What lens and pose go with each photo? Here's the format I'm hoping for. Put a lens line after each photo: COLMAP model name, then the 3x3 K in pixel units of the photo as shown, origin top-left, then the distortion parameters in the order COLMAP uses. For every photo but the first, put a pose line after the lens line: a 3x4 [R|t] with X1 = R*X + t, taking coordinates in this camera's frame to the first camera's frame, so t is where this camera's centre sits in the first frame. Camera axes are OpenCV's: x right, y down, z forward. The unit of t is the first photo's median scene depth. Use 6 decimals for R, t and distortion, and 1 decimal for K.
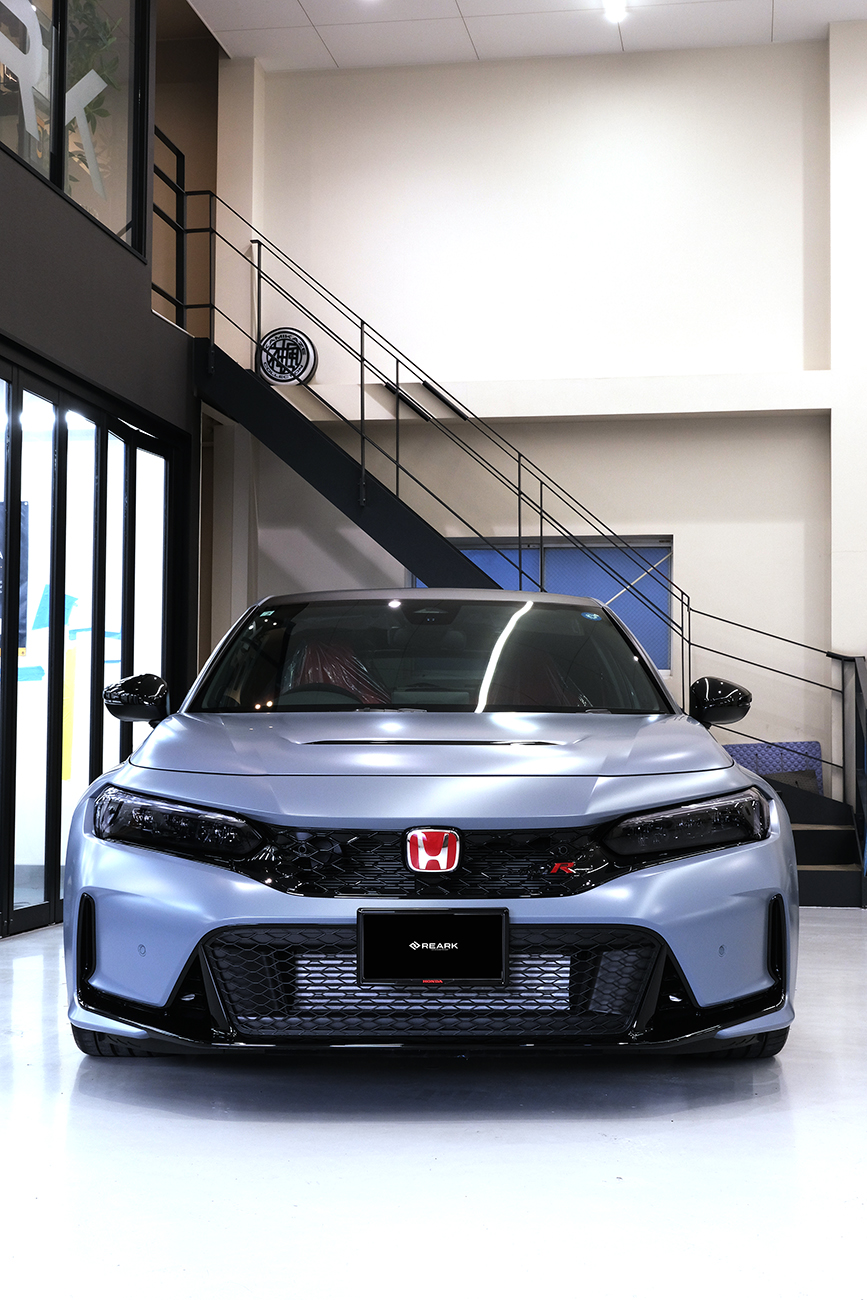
lens RADIAL K [[1798.9, 0, 433.5], [0, 1798.9, 650.0], [0, 0, 1]] dist [0.012051, -0.004973]
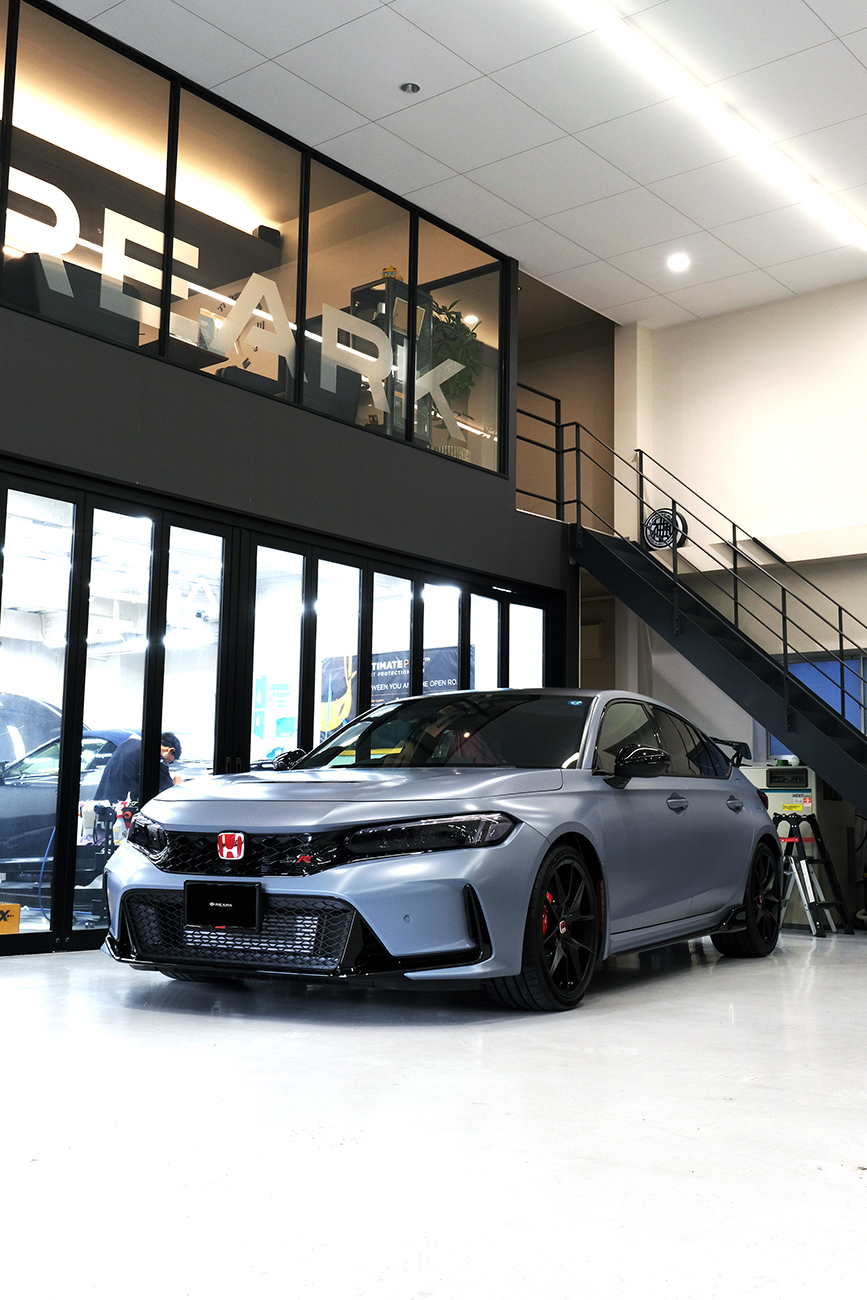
lens RADIAL K [[1392.6, 0, 427.3], [0, 1392.6, 623.9], [0, 0, 1]] dist [-0.003581, 0.008761]
pose [[0.871894, -0.062004, -0.485754, 0.294717], [0.013750, 0.994660, -0.102283, 0.016372], [0.489502, 0.082501, 0.868091, -0.006999]]
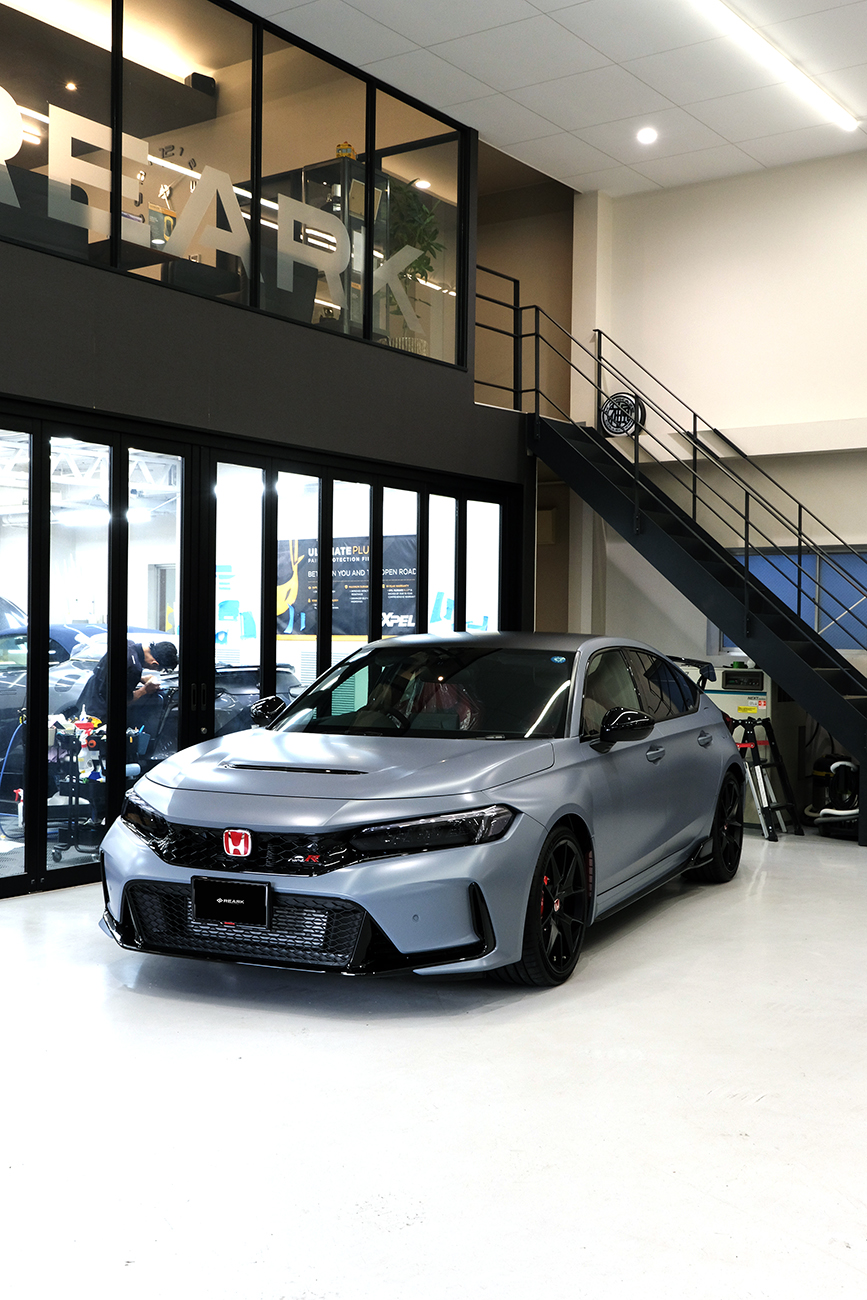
lens RADIAL K [[1440.6, 0, 433.5], [0, 1440.6, 650.0], [0, 0, 1]] dist [0.015302, -0.004850]
pose [[0.901916, 0.007437, -0.431847, 0.276243], [0.015992, 0.998591, 0.050596, -0.048461], [0.431615, -0.052539, 0.900527, -0.036374]]
